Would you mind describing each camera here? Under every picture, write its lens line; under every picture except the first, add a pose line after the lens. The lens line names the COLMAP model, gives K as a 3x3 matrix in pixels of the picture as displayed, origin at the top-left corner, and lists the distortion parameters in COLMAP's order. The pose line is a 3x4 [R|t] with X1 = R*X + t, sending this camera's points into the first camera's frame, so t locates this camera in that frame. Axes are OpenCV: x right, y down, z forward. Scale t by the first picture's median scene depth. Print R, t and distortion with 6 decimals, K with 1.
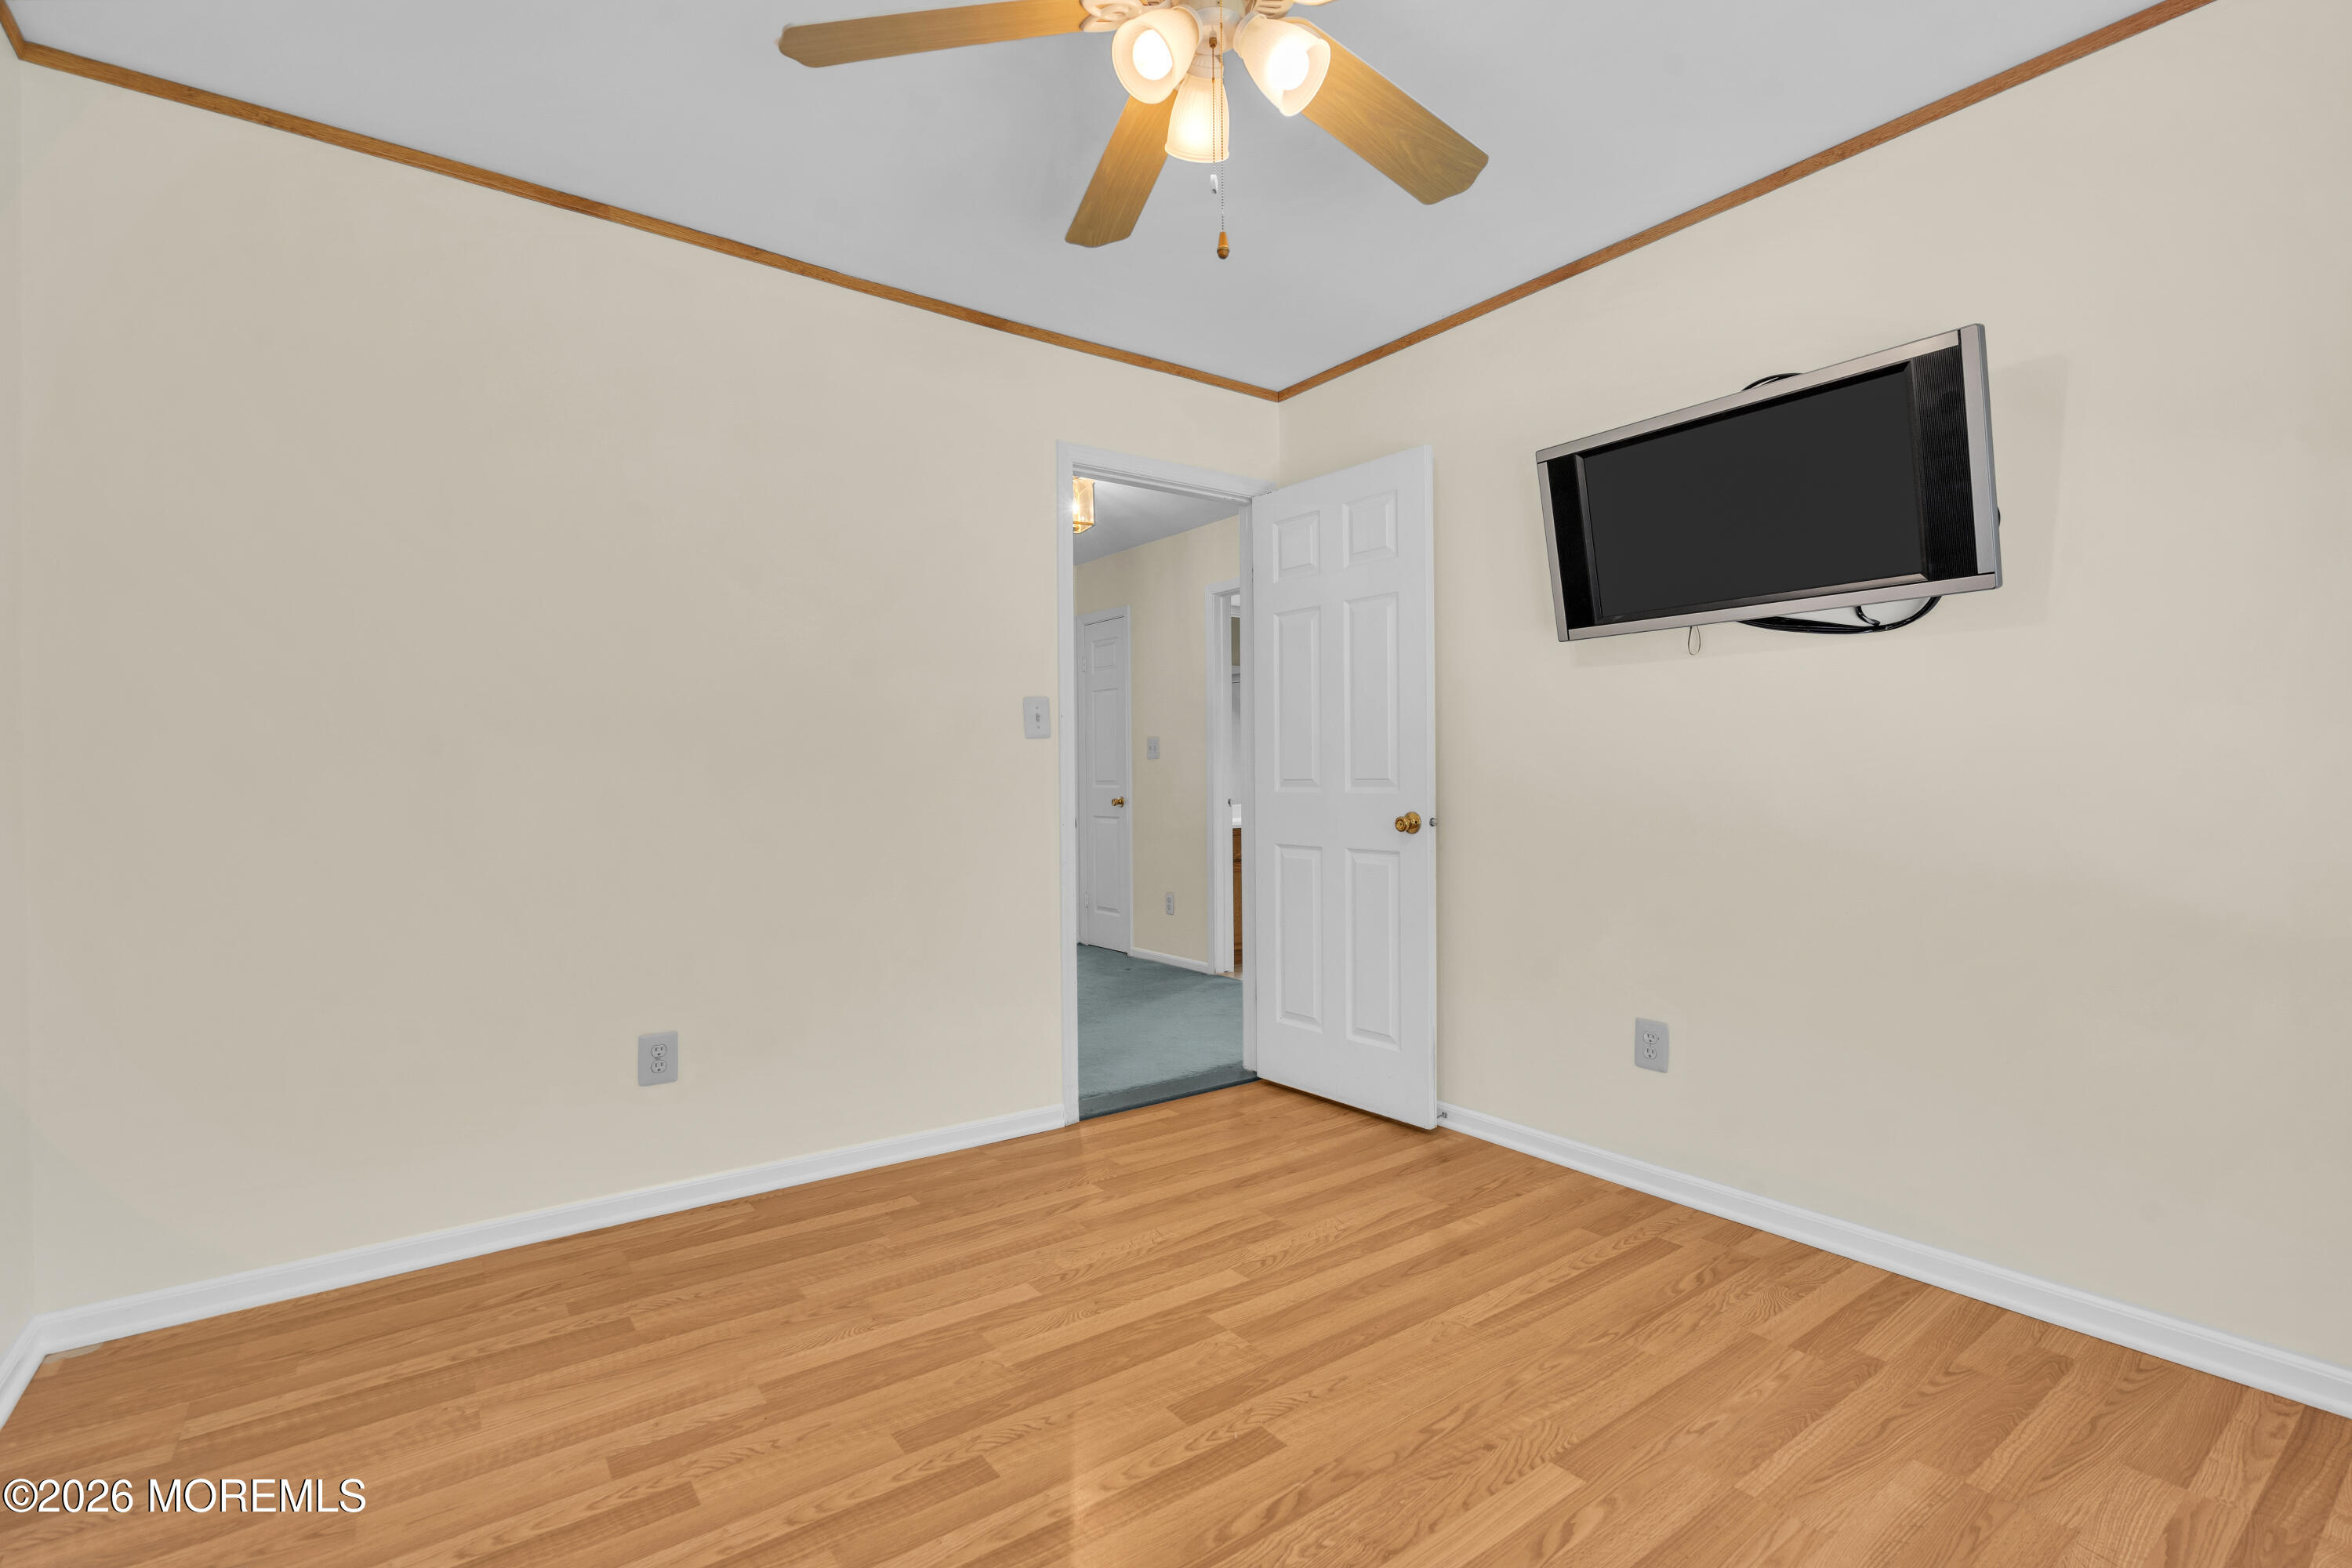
lens RADIAL K [[1070.6, 0, 1166.8], [0, 1070.6, 786.1], [0, 0, 1]] dist [0.004727, 0.000243]
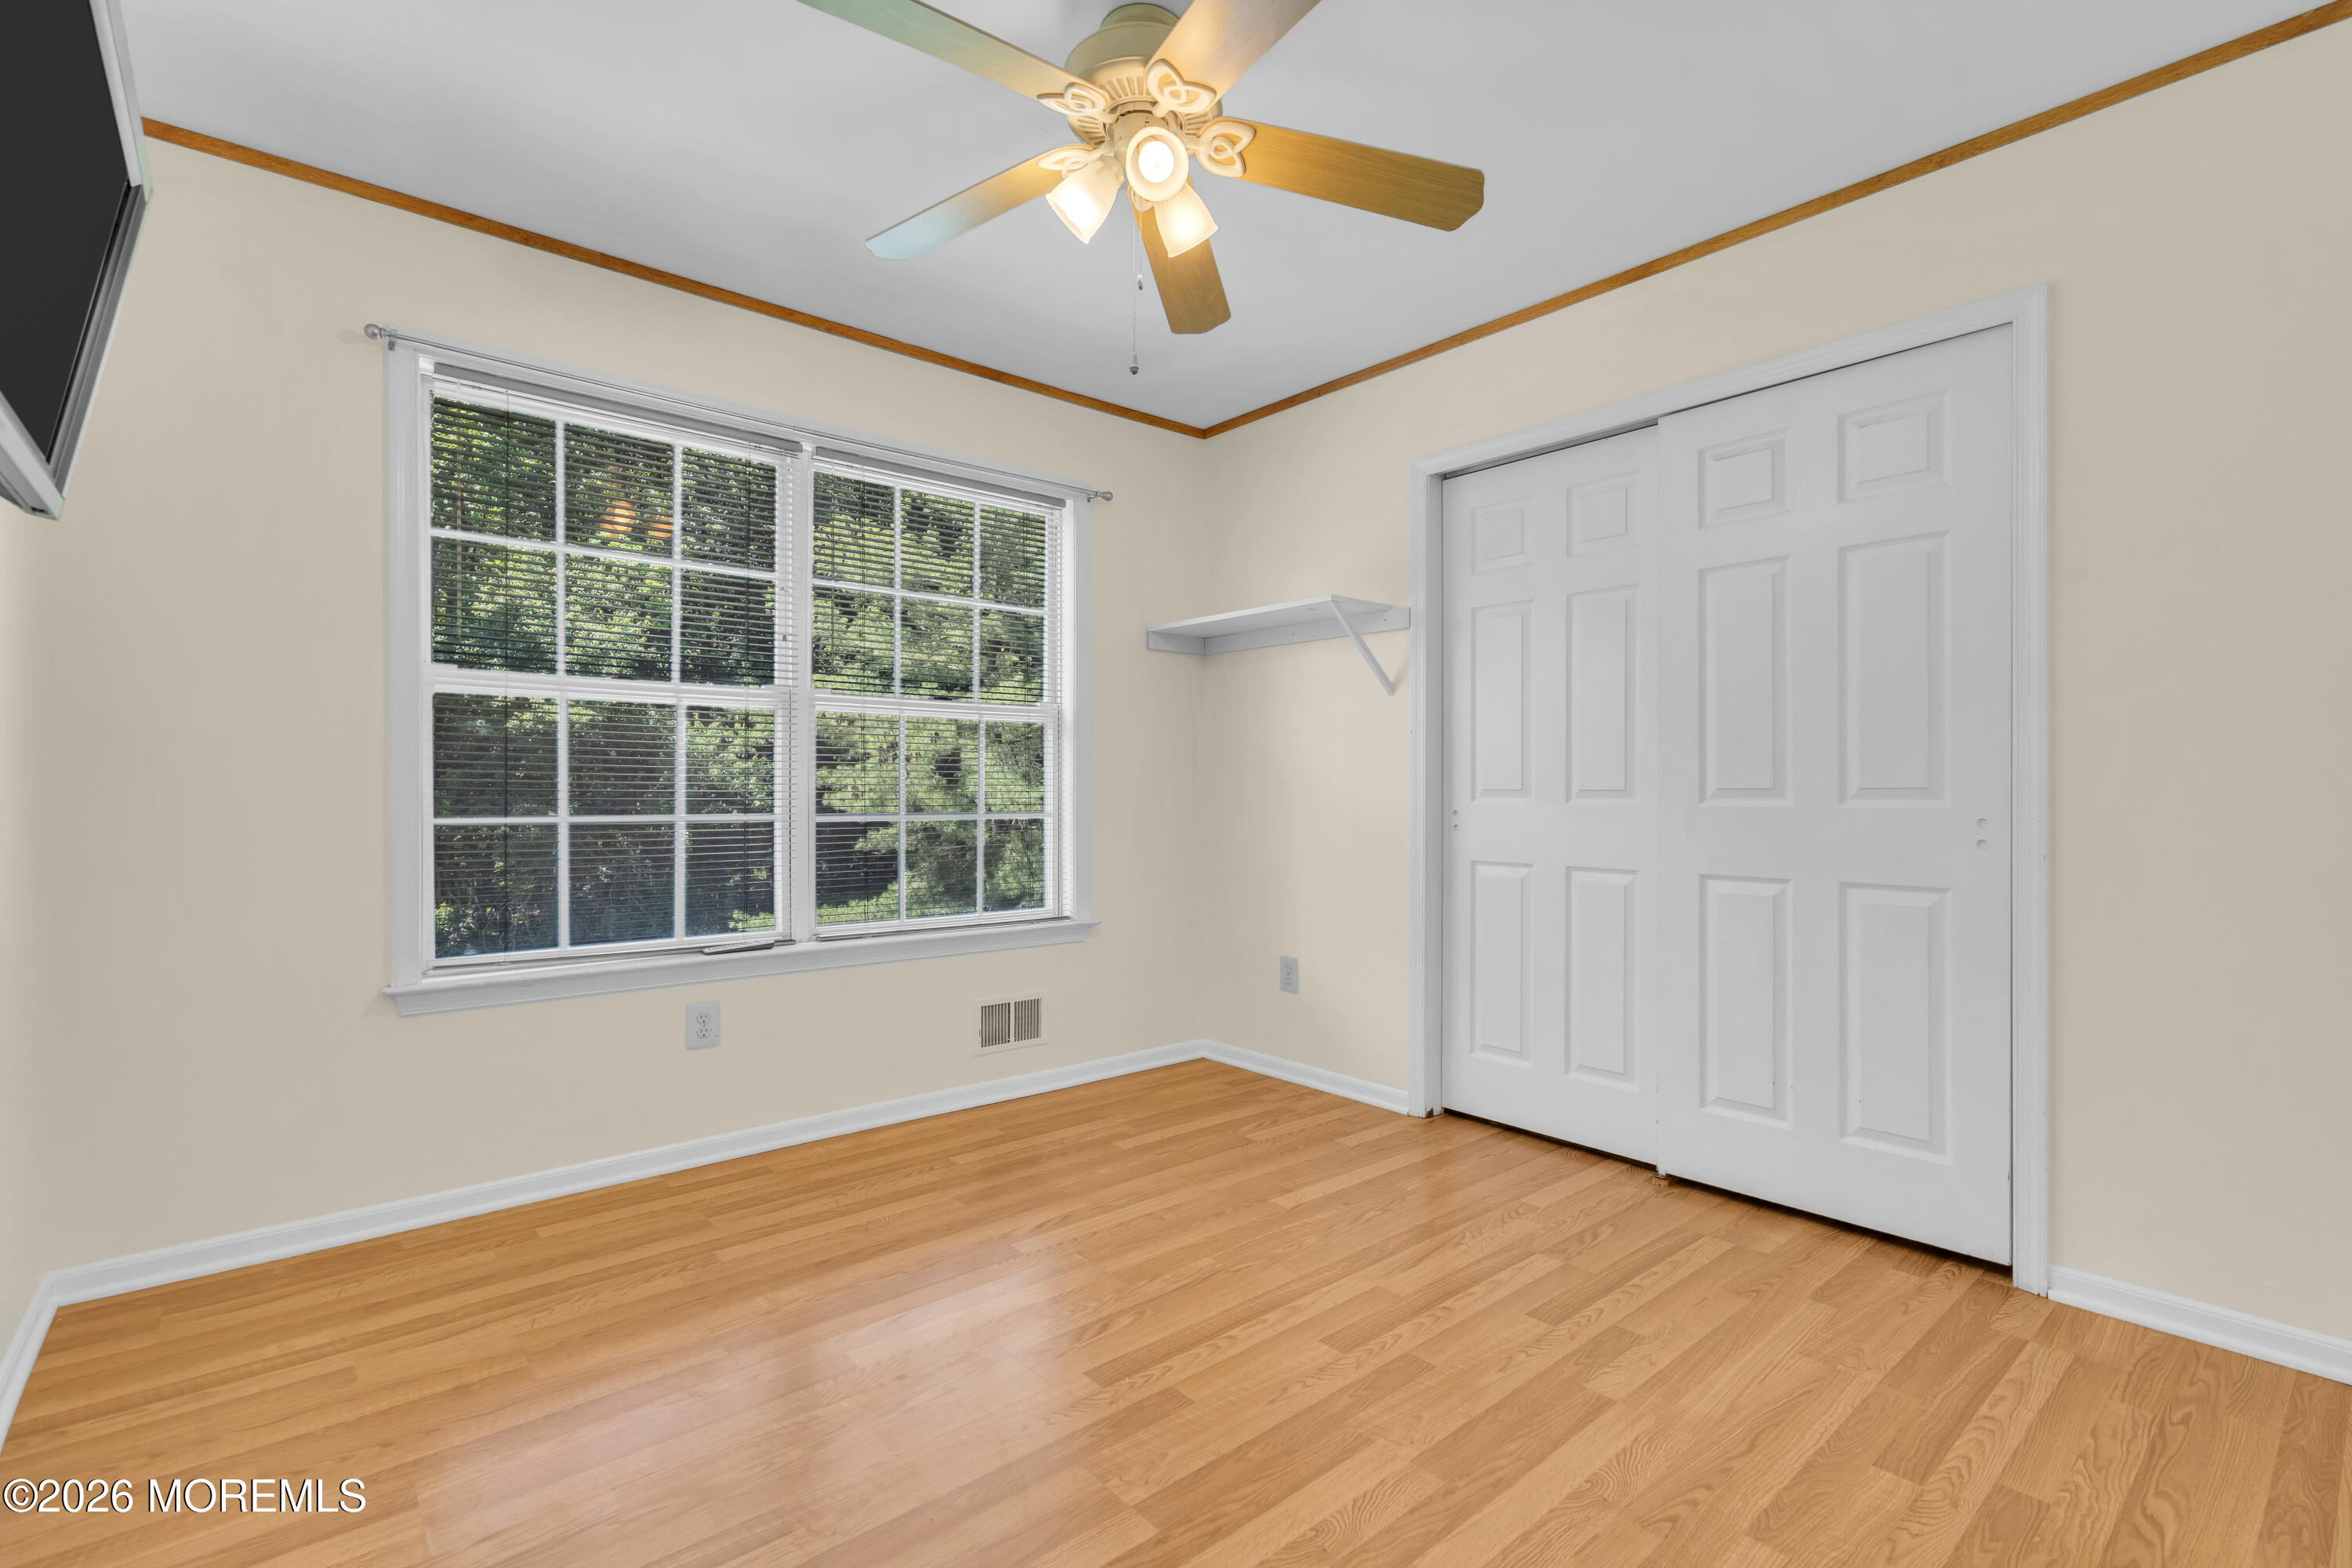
lens RADIAL K [[1070.6, 0, 1177.7], [0, 1070.6, 784.5], [0, 0, 1]] dist [0.004727, 0.000243]
pose [[-0.996714, 0.004931, -0.080853, 0.093631], [0.004430, 0.999970, 0.006364, -0.009347], [0.080882, 0.005985, -0.996706, 1.982551]]
